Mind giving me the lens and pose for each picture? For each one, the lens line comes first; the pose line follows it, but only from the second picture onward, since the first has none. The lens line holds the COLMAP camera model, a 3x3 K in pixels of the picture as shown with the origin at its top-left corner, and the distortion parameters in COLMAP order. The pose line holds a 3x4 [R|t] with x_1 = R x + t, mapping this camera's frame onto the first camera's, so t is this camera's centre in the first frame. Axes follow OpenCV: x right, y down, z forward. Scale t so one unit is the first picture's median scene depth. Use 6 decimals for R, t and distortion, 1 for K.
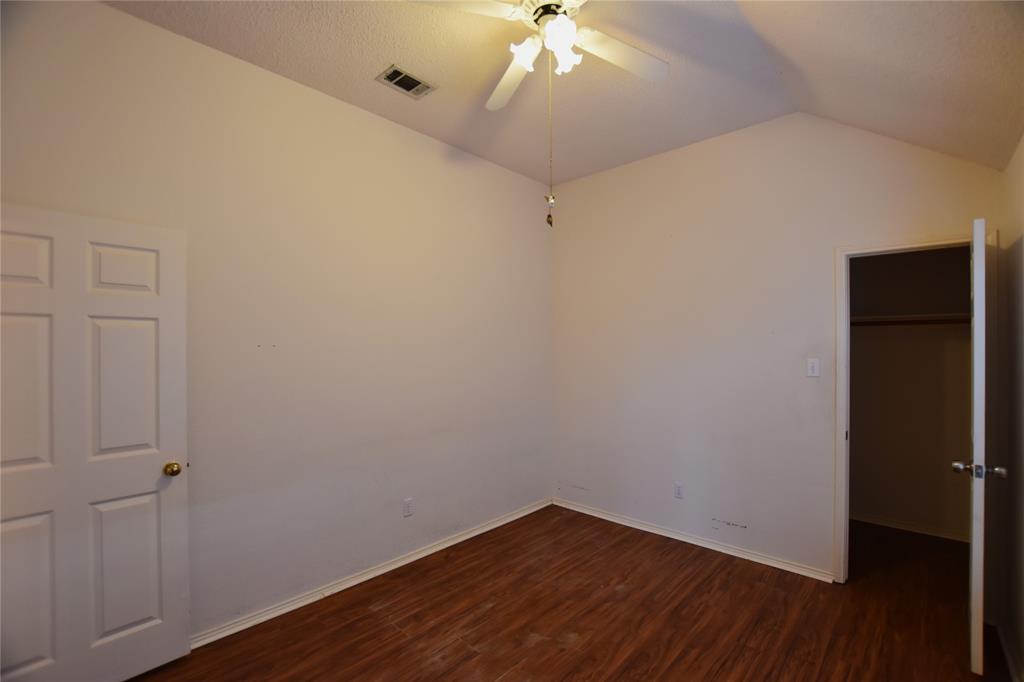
lens RADIAL K [[450.8, 0, 518.5], [0, 450.8, 345.2], [0, 0, 1]] dist [-0.029612, 0.003667]
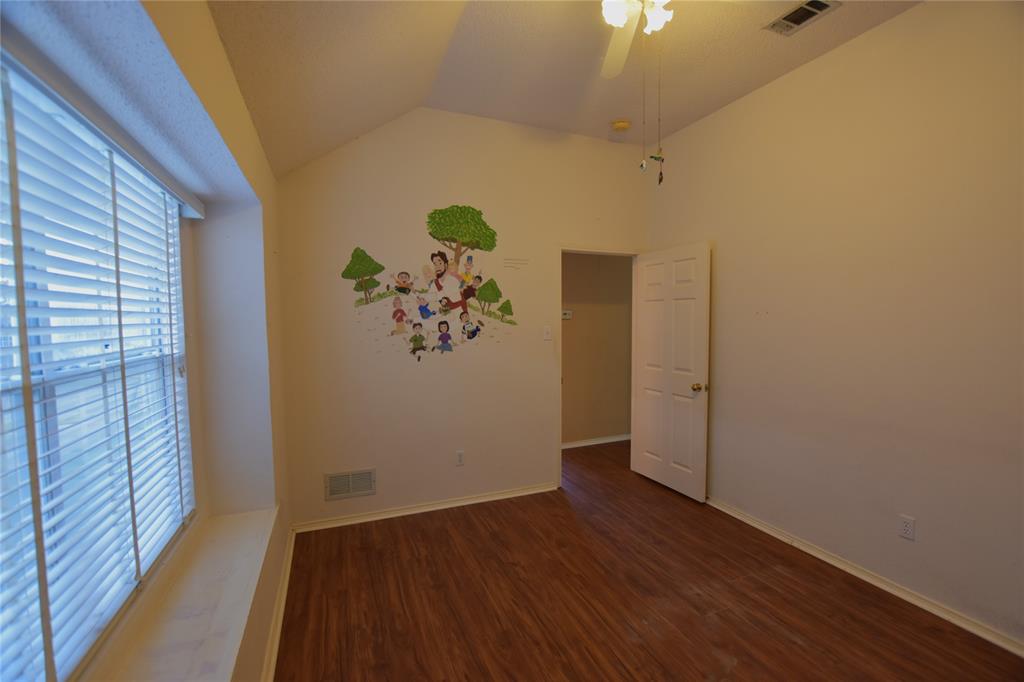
lens RADIAL K [[450.8, 0, 515.2], [0, 450.8, 342.5], [0, 0, 1]] dist [-0.029612, 0.003667]
pose [[-0.430444, 0.053917, -0.901006, 0.840096], [0.013398, 0.998486, 0.053350, 0.008326], [0.902518, 0.010893, -0.430514, 0.894895]]
